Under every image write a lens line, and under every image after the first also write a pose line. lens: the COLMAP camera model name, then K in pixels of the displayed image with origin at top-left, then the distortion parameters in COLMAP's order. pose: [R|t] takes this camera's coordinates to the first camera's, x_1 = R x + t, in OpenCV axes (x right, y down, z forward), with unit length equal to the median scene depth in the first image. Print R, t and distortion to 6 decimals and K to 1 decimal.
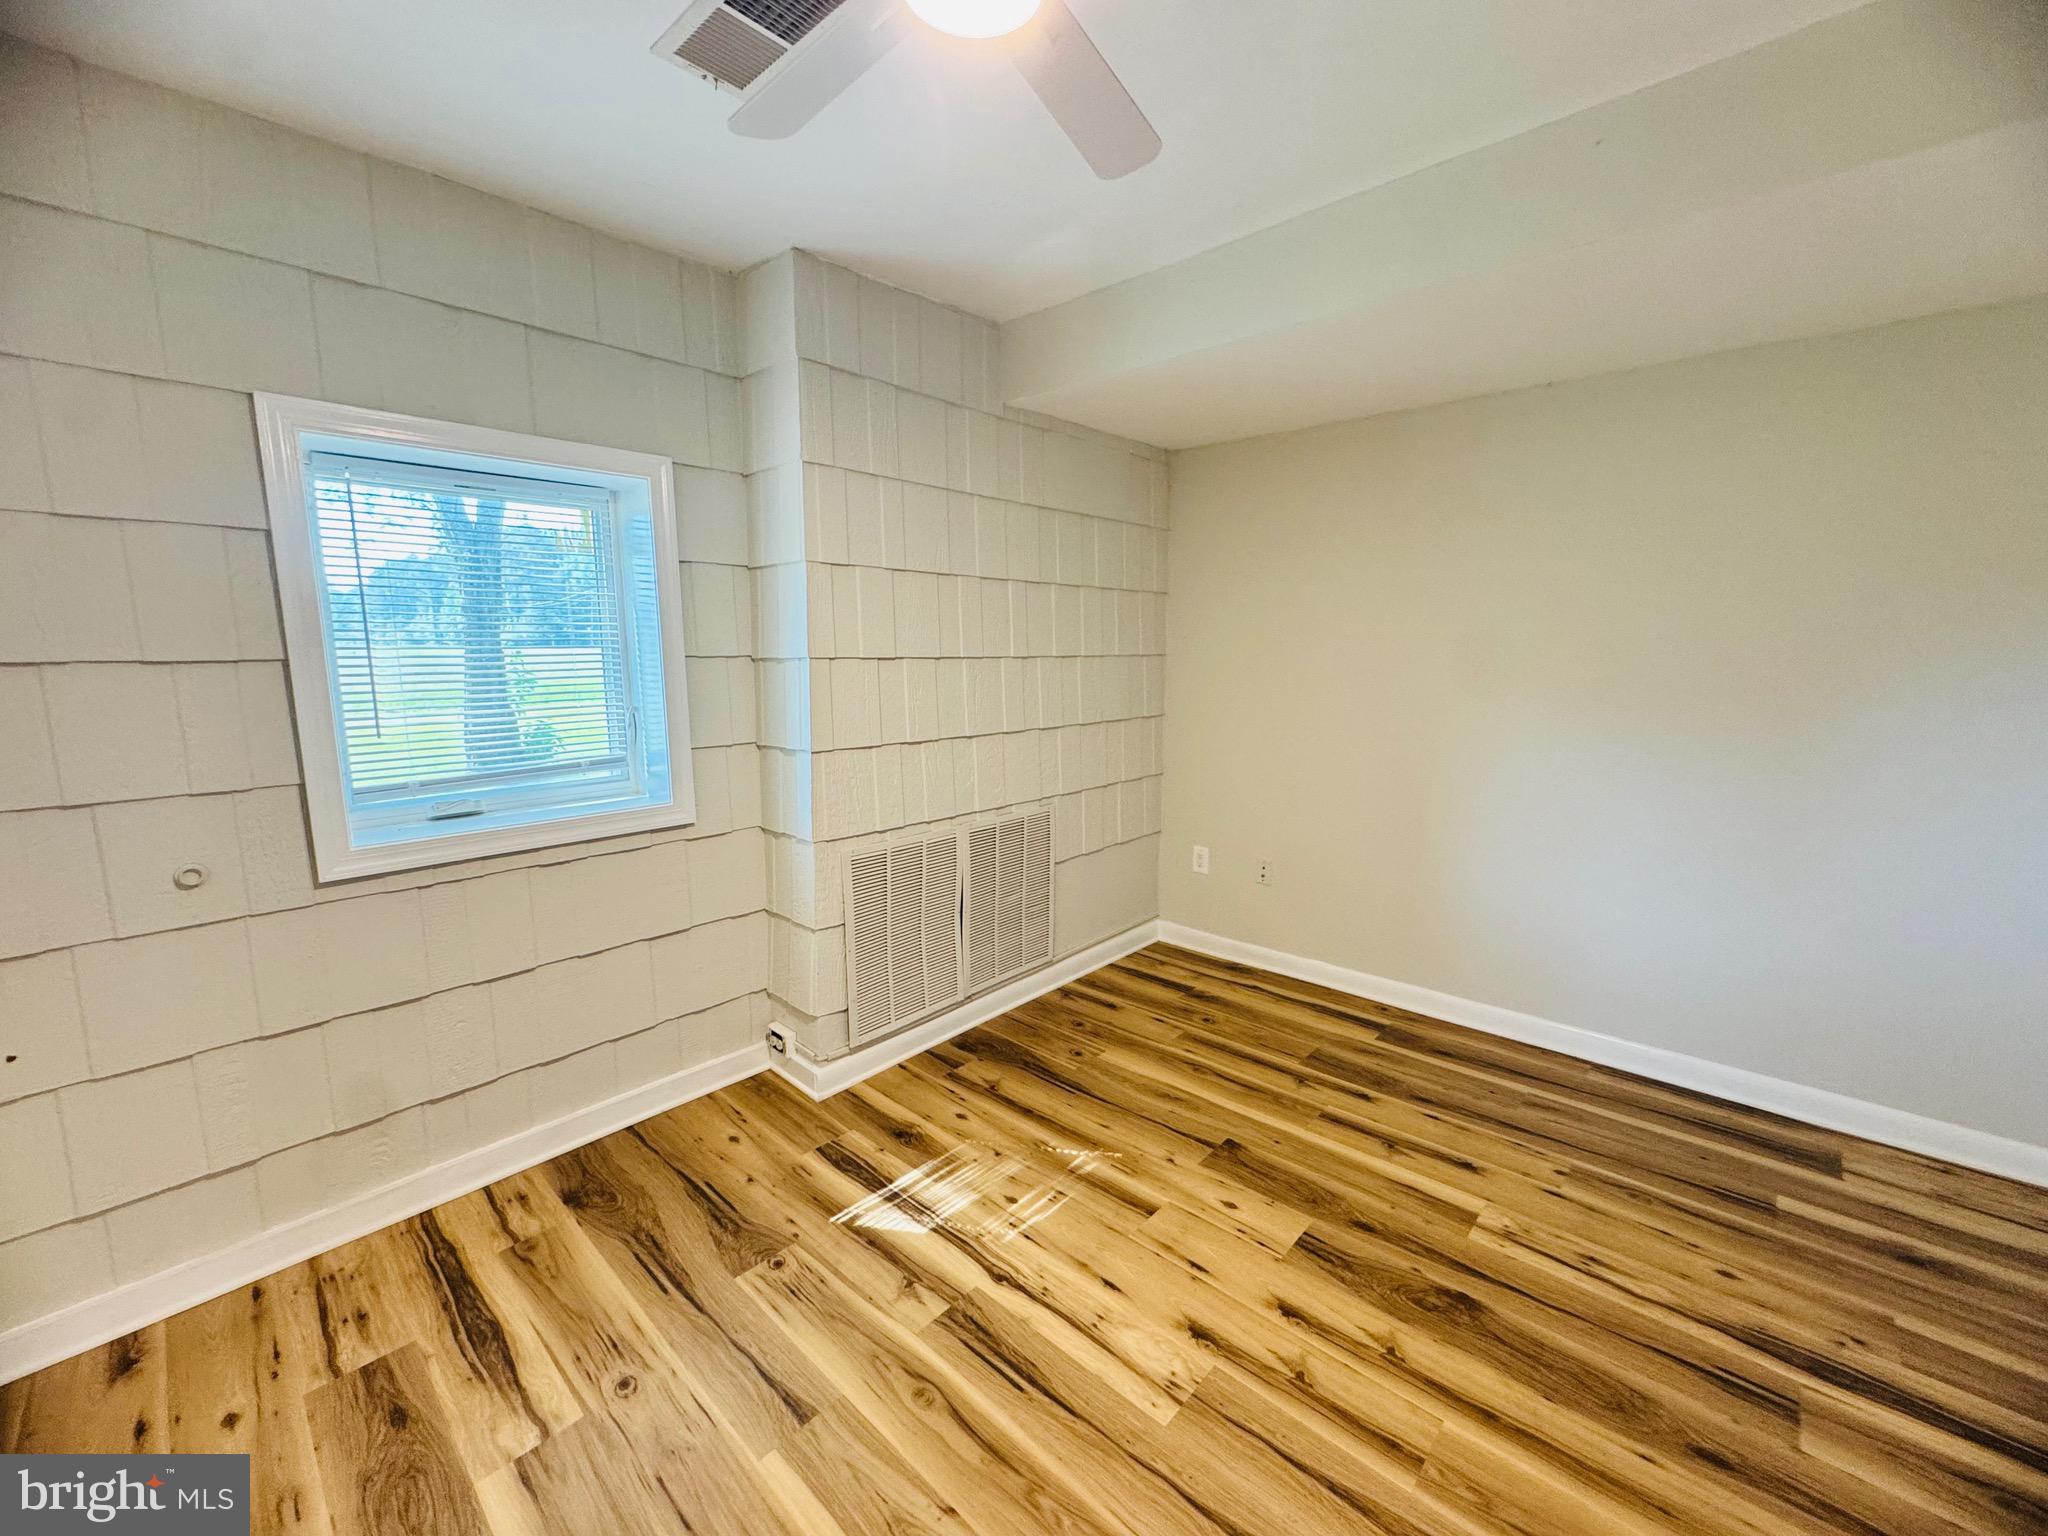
lens RADIAL K [[823.1, 0, 1043.2], [0, 823.1, 763.3], [0, 0, 1]] dist [0.007774, -0.001969]
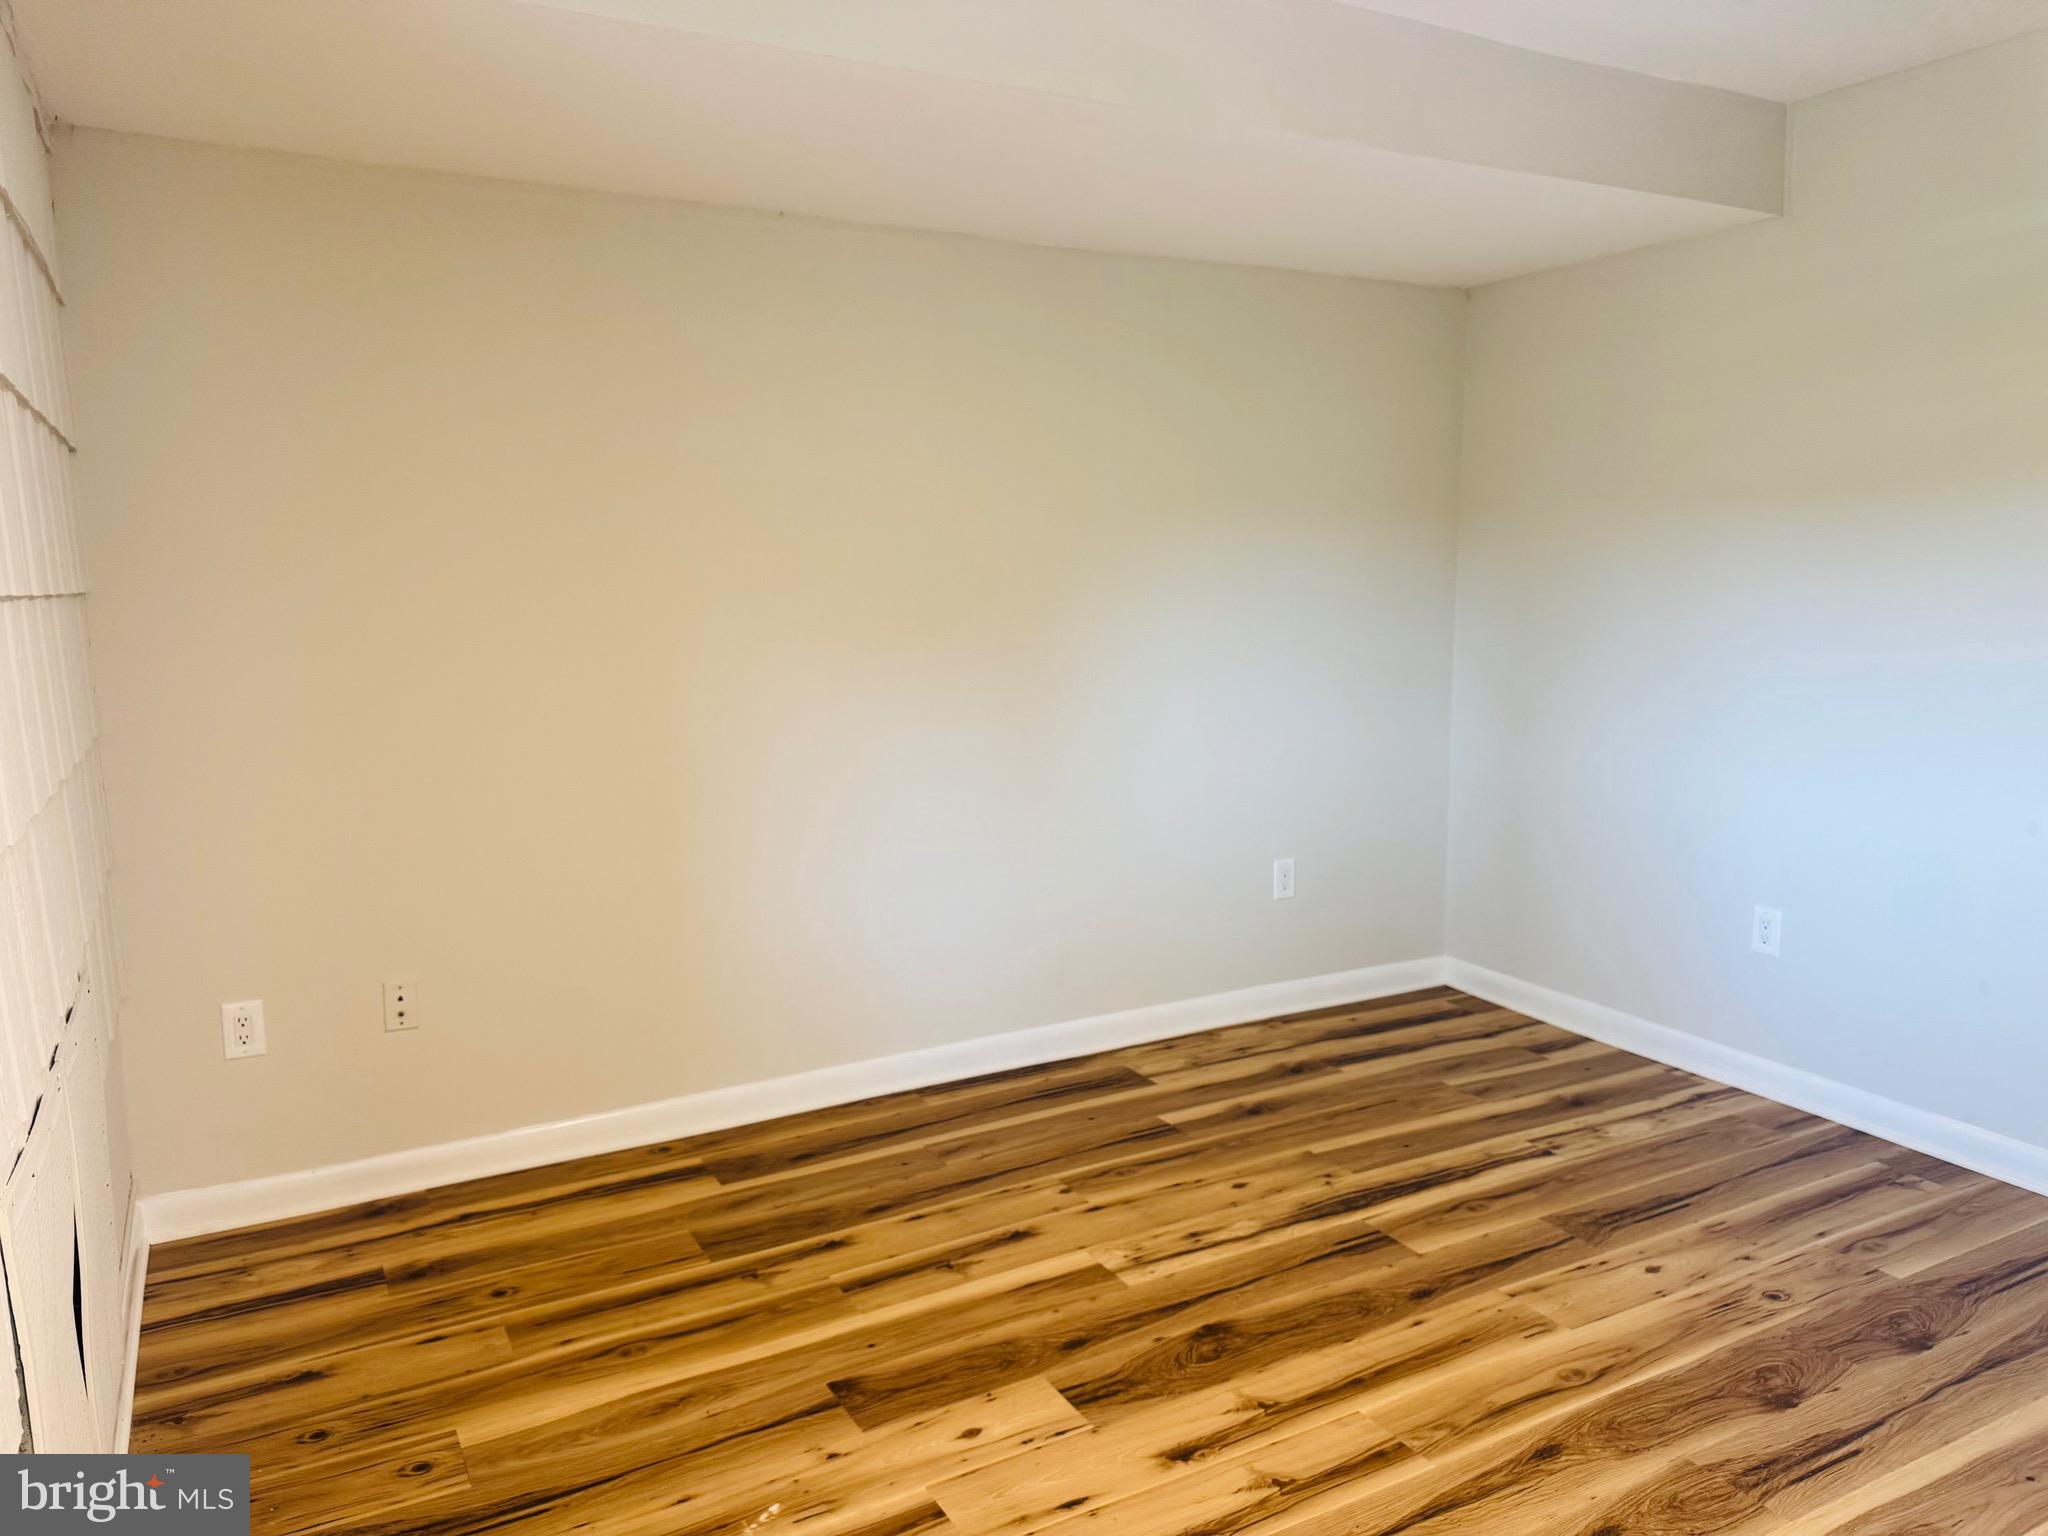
lens RADIAL K [[1455.9, 0, 1006.1], [0, 1455.9, 762.6], [0, 0, 1]] dist [0.050940, -0.056599]
pose [[0.337567, -0.129376, 0.932368, -0.730127], [0.145269, 0.985803, 0.084196, -0.068148], [-0.930024, 0.107023, 0.351569, 0.494972]]
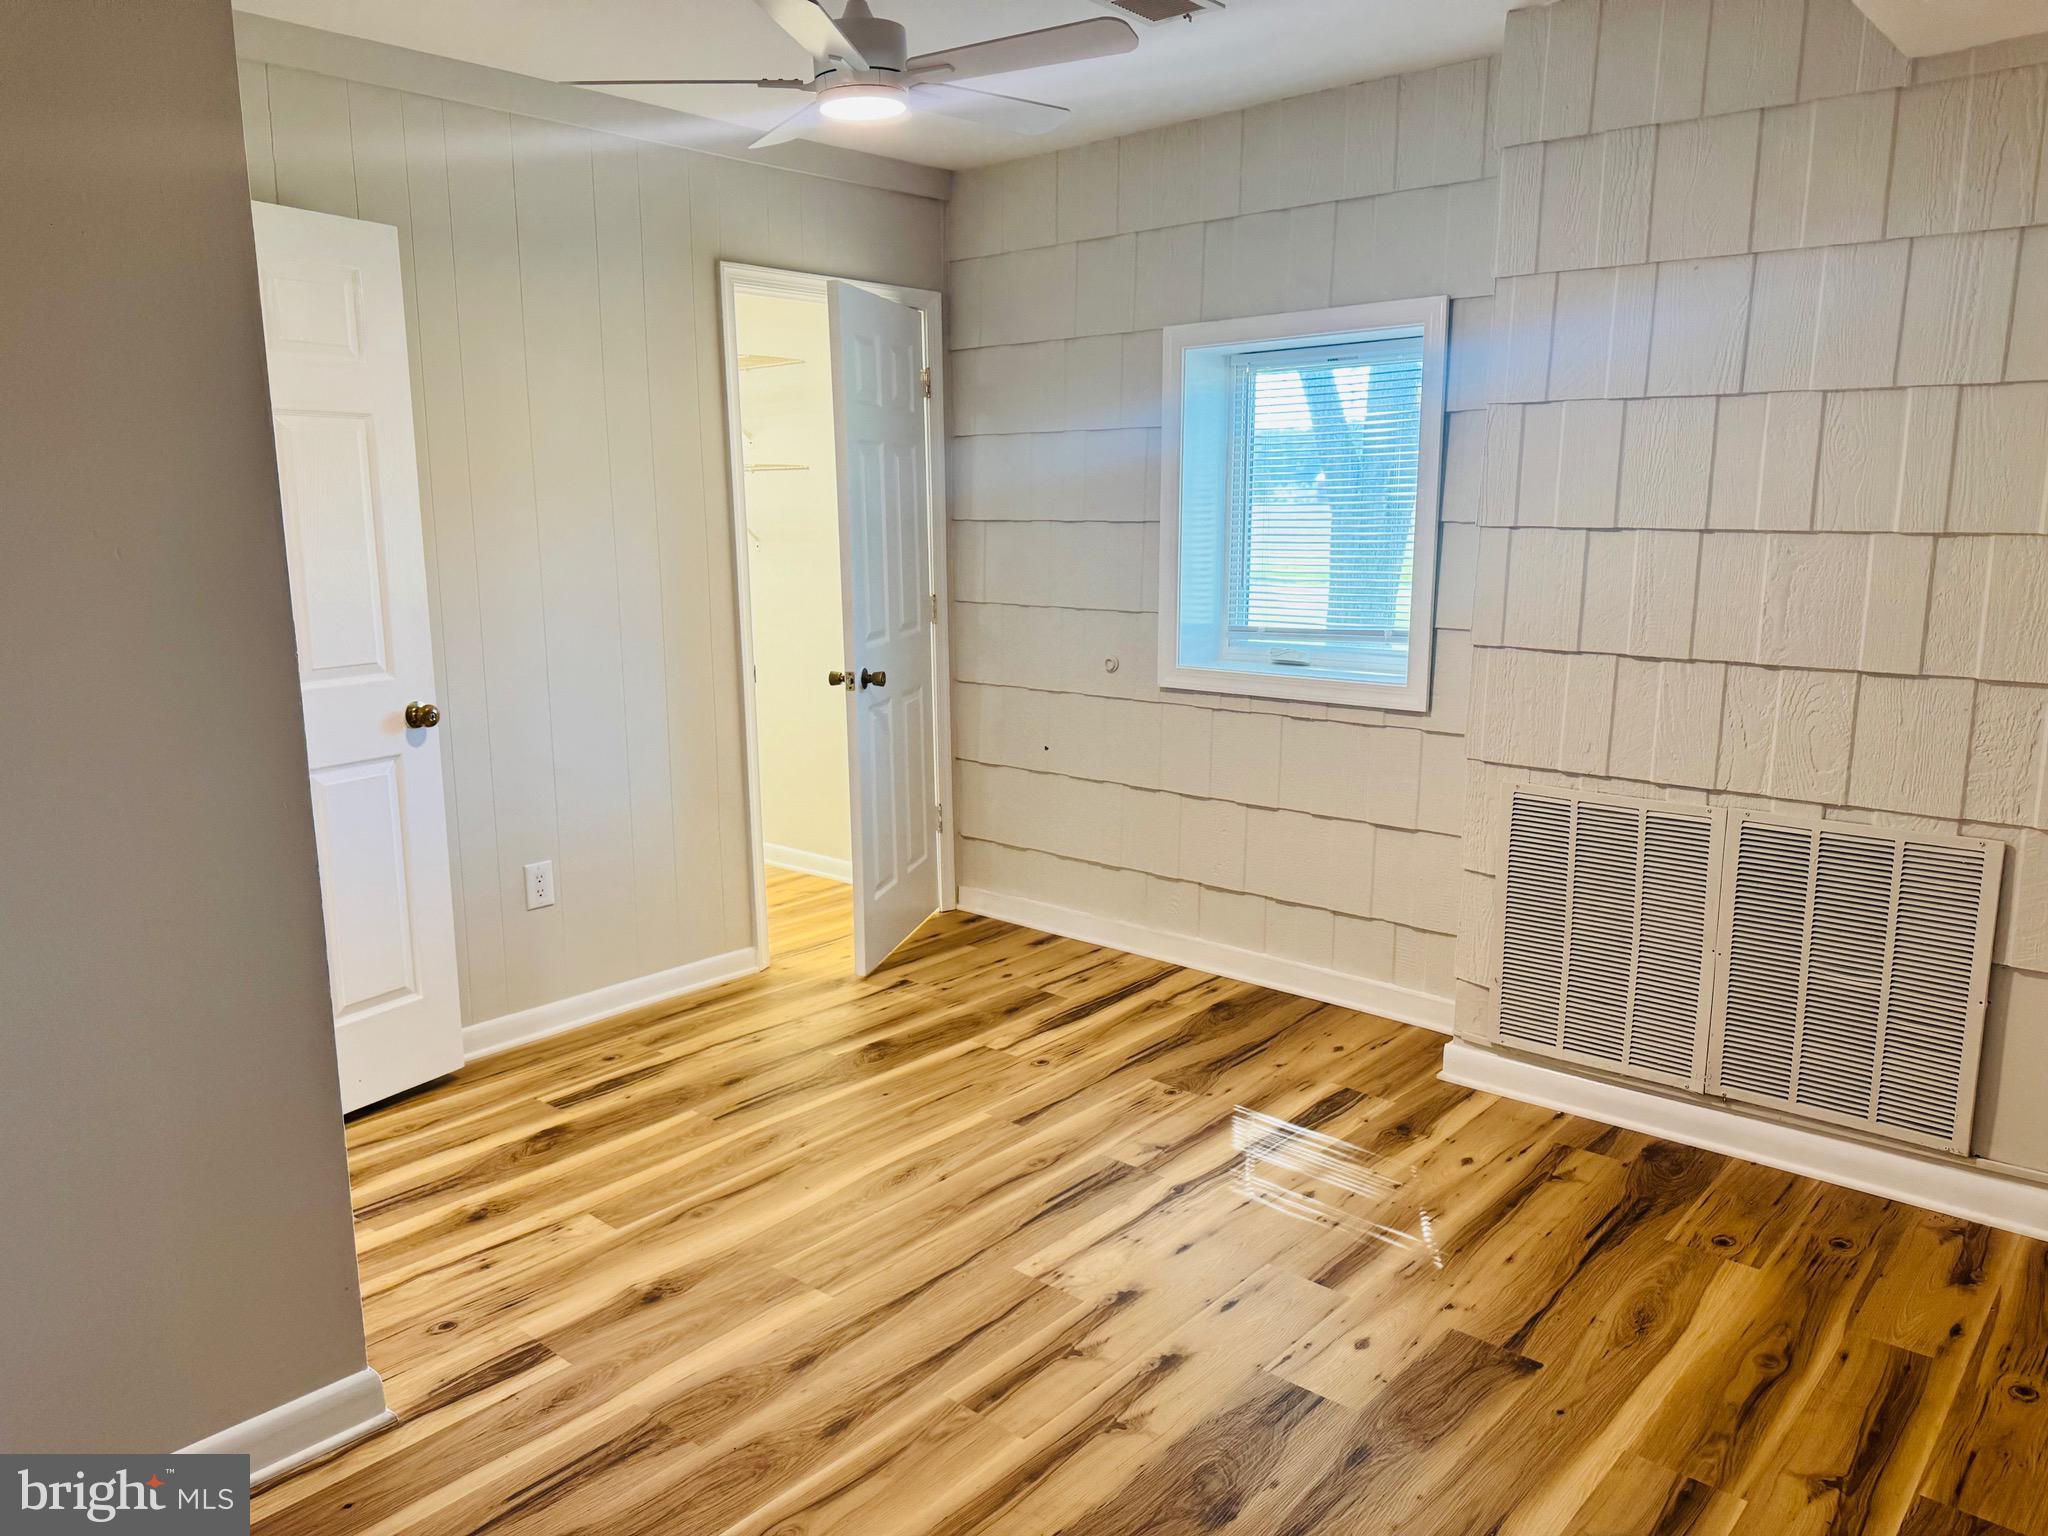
lens RADIAL K [[1455.9, 0, 1022.6], [0, 1455.9, 785.4], [0, 0, 1]] dist [0.050940, -0.056599]
pose [[0.017716, 0.190819, -0.981465, 1.264916], [-0.140662, 0.972332, 0.186504, -0.093832], [0.989899, 0.134751, 0.044067, 0.581707]]
